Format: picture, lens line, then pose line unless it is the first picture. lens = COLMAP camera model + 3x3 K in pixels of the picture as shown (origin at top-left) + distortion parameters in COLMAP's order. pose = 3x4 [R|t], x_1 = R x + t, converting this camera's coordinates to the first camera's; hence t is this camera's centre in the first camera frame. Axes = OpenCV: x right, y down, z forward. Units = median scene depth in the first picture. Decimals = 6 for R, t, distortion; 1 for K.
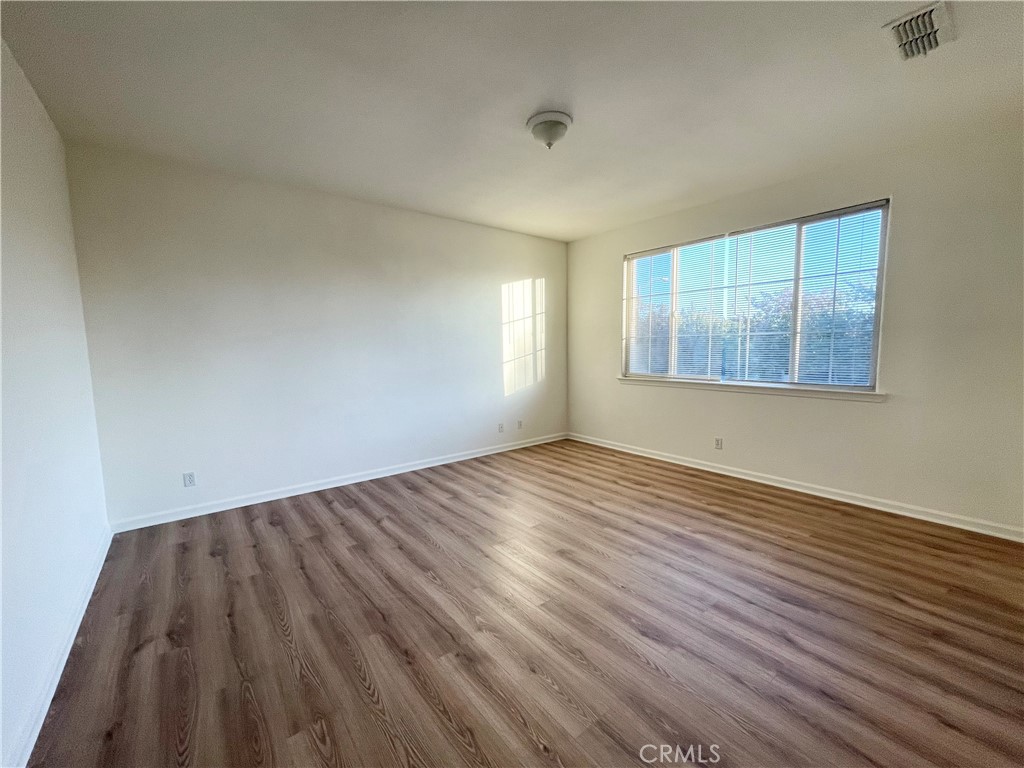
lens RADIAL K [[413.4, 0, 509.2], [0, 413.4, 389.1], [0, 0, 1]] dist [-0.001689, 0.001034]
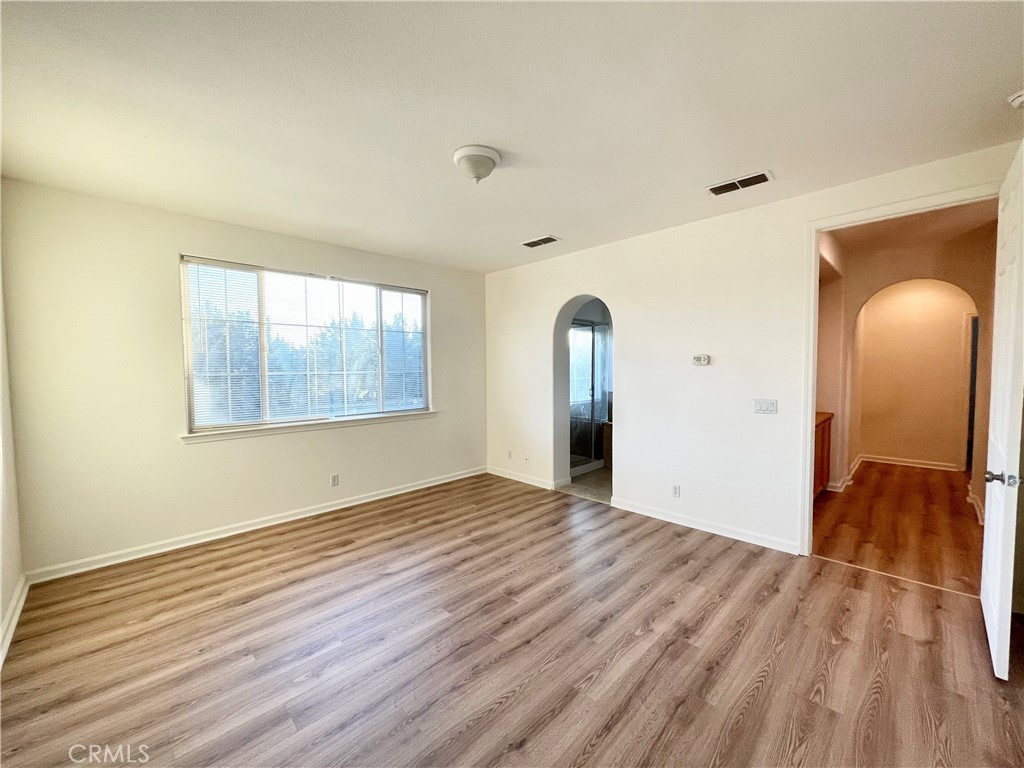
lens RADIAL K [[413.4, 0, 508.4], [0, 413.4, 383.1], [0, 0, 1]] dist [-0.001689, 0.001034]
pose [[-0.118089, -0.021124, 0.992778, -0.685408], [0.113042, 0.992988, 0.034575, -0.114678], [-0.986548, 0.116308, -0.114873, 0.854076]]
